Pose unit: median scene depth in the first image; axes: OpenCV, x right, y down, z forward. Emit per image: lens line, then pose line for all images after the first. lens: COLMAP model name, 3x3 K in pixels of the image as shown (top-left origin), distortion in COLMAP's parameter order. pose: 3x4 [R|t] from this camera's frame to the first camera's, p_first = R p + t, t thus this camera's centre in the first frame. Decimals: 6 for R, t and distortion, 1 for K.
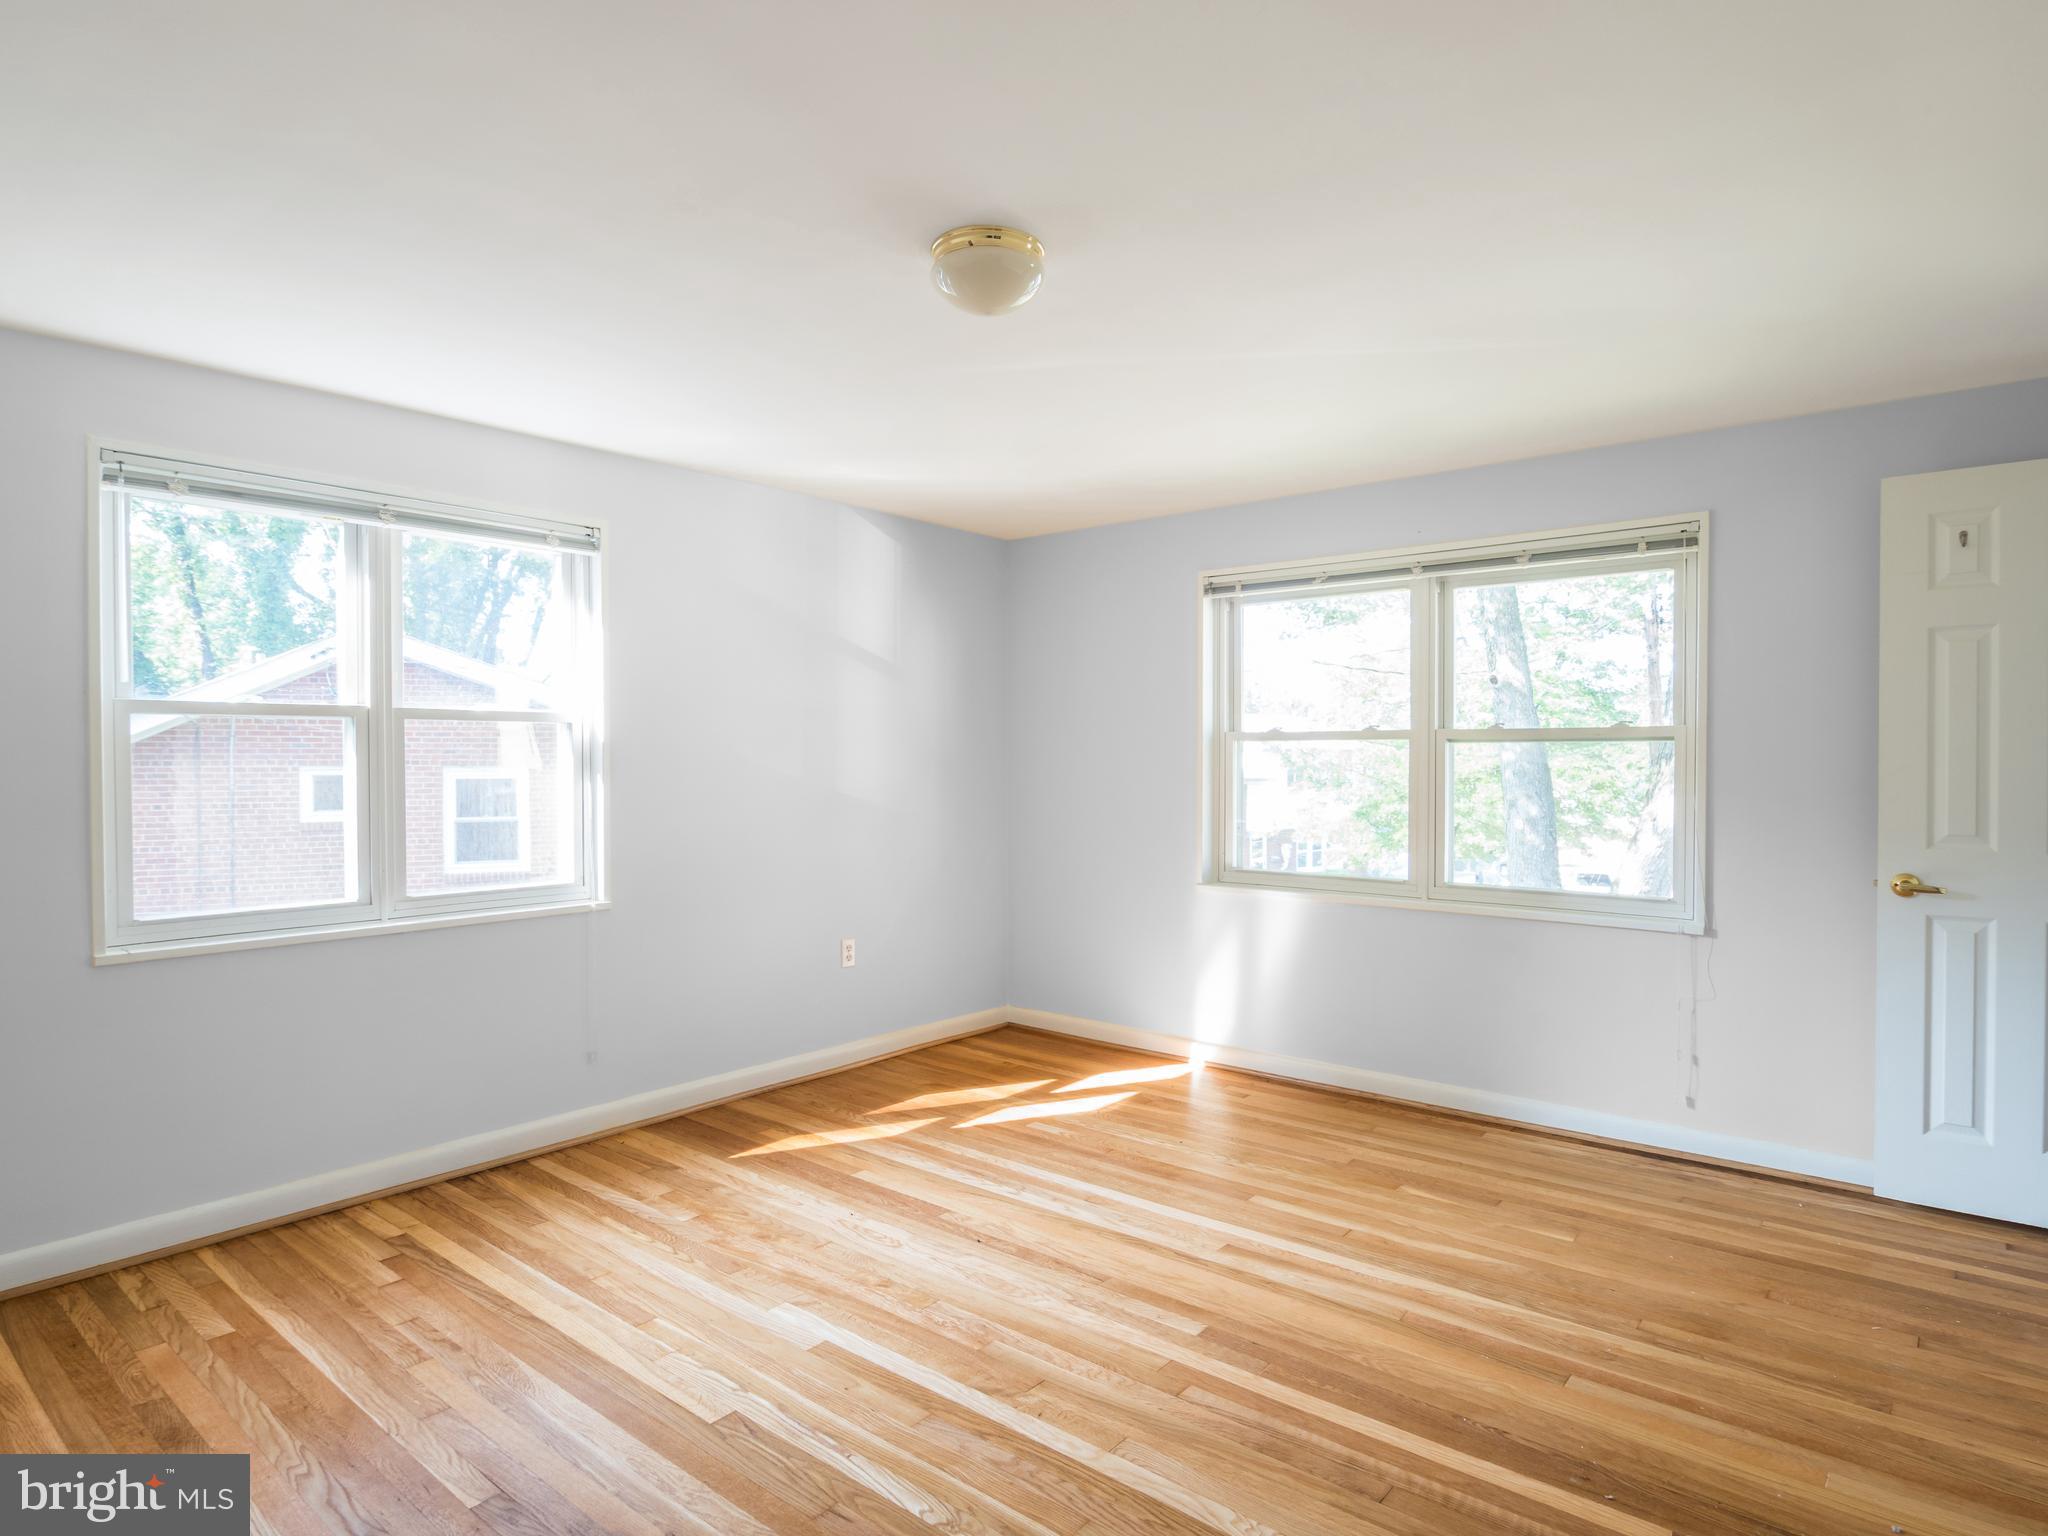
lens RADIAL K [[1140.4, 0, 1028.1], [0, 1140.4, 780.1], [0, 0, 1]] dist [-0.002080, -0.009149]
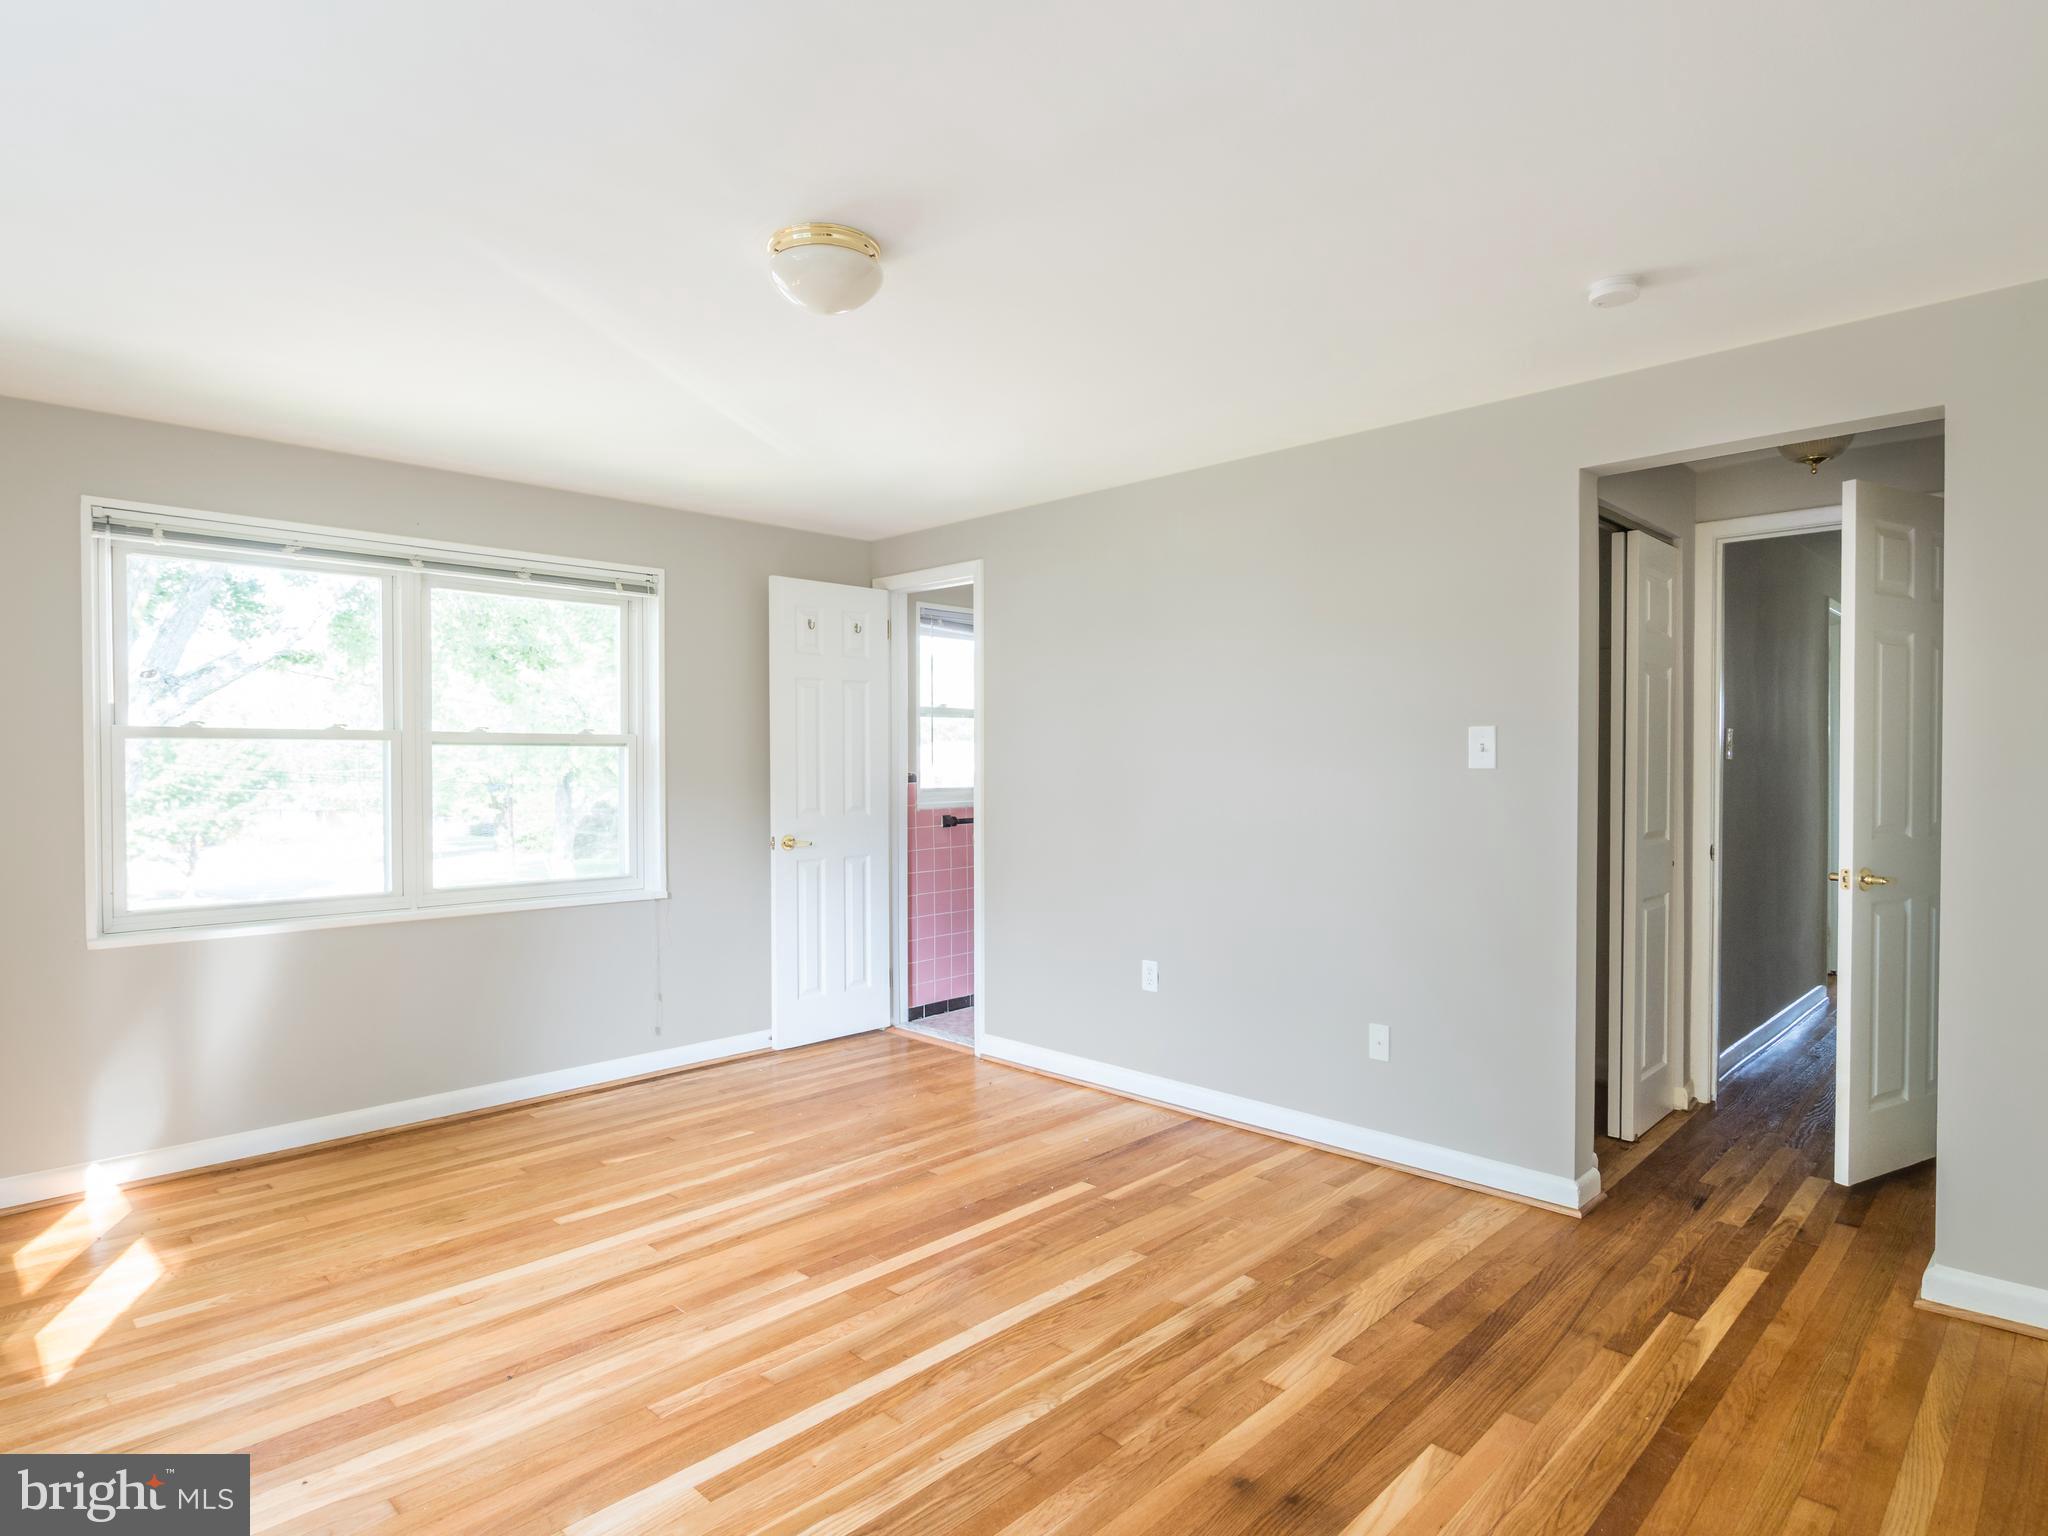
lens RADIAL K [[1140.4, 0, 1028.1], [0, 1140.4, 780.1], [0, 0, 1]] dist [-0.002080, -0.009149]
pose [[0.080464, -0.016188, 0.996626, -0.783884], [0.020300, 0.999687, 0.014599, -0.009130], [-0.996551, 0.019057, 0.080767, 0.574307]]
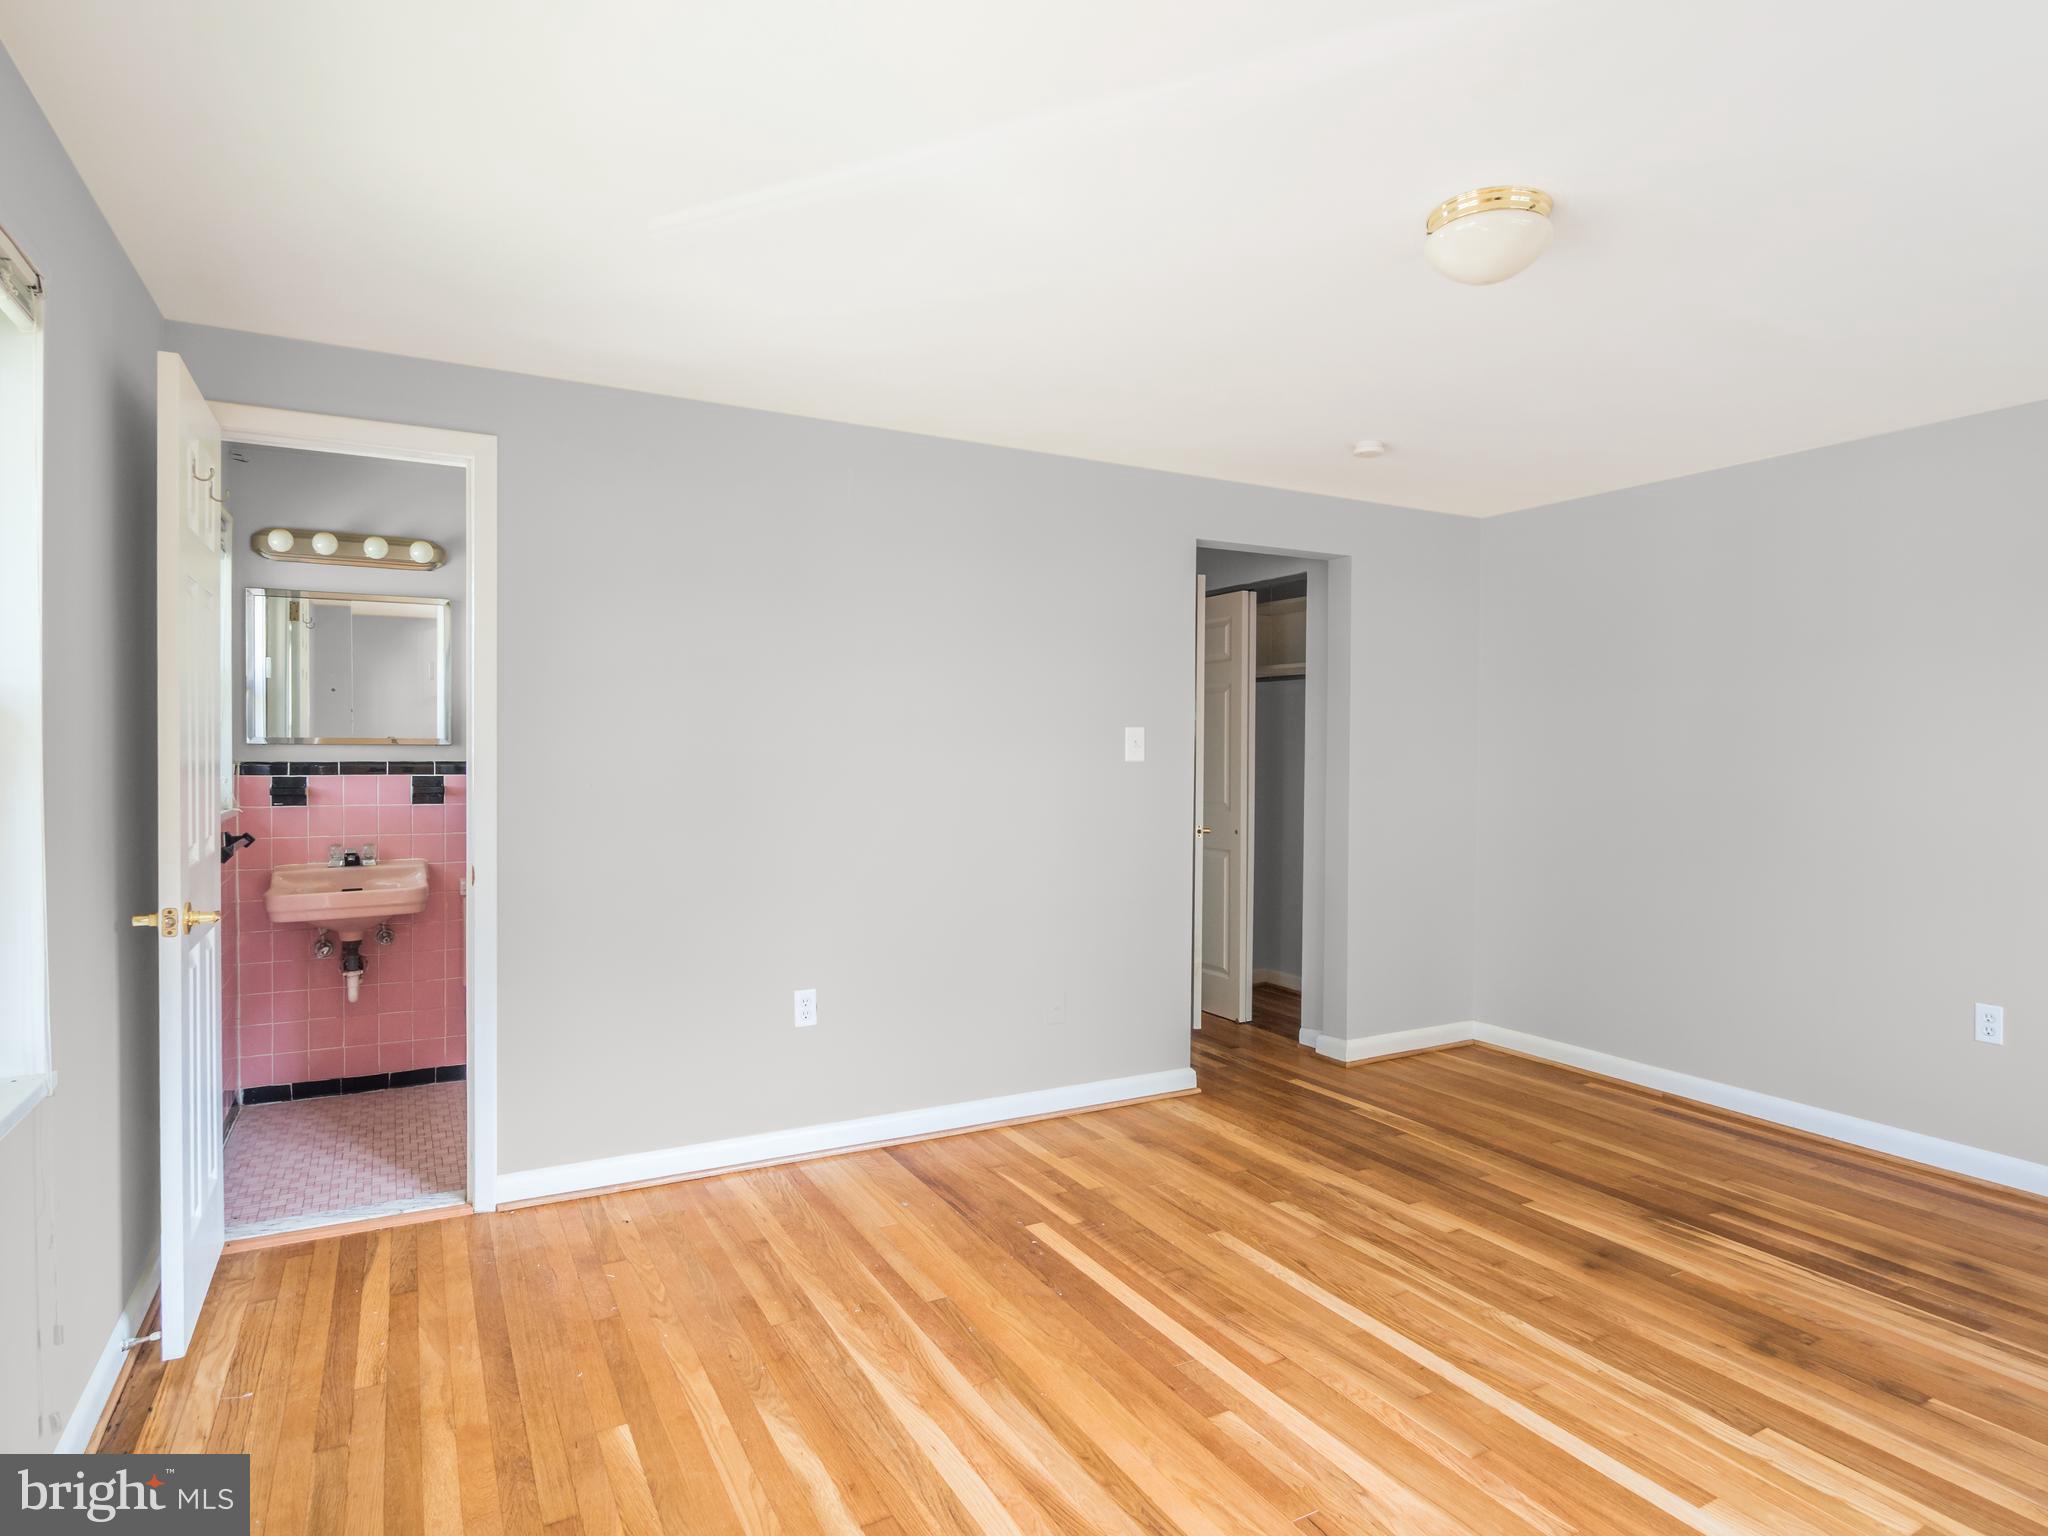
lens RADIAL K [[1128.3, 0, 1024.0], [0, 1128.3, 768.0], [0, 0, 1]] dist [-0.006992, -0.000619]
pose [[-0.929984, -0.011496, 0.367421, -0.018013], [0.000449, 0.999475, 0.032408, -0.038047], [-0.367600, 0.030304, -0.929490, 1.558582]]
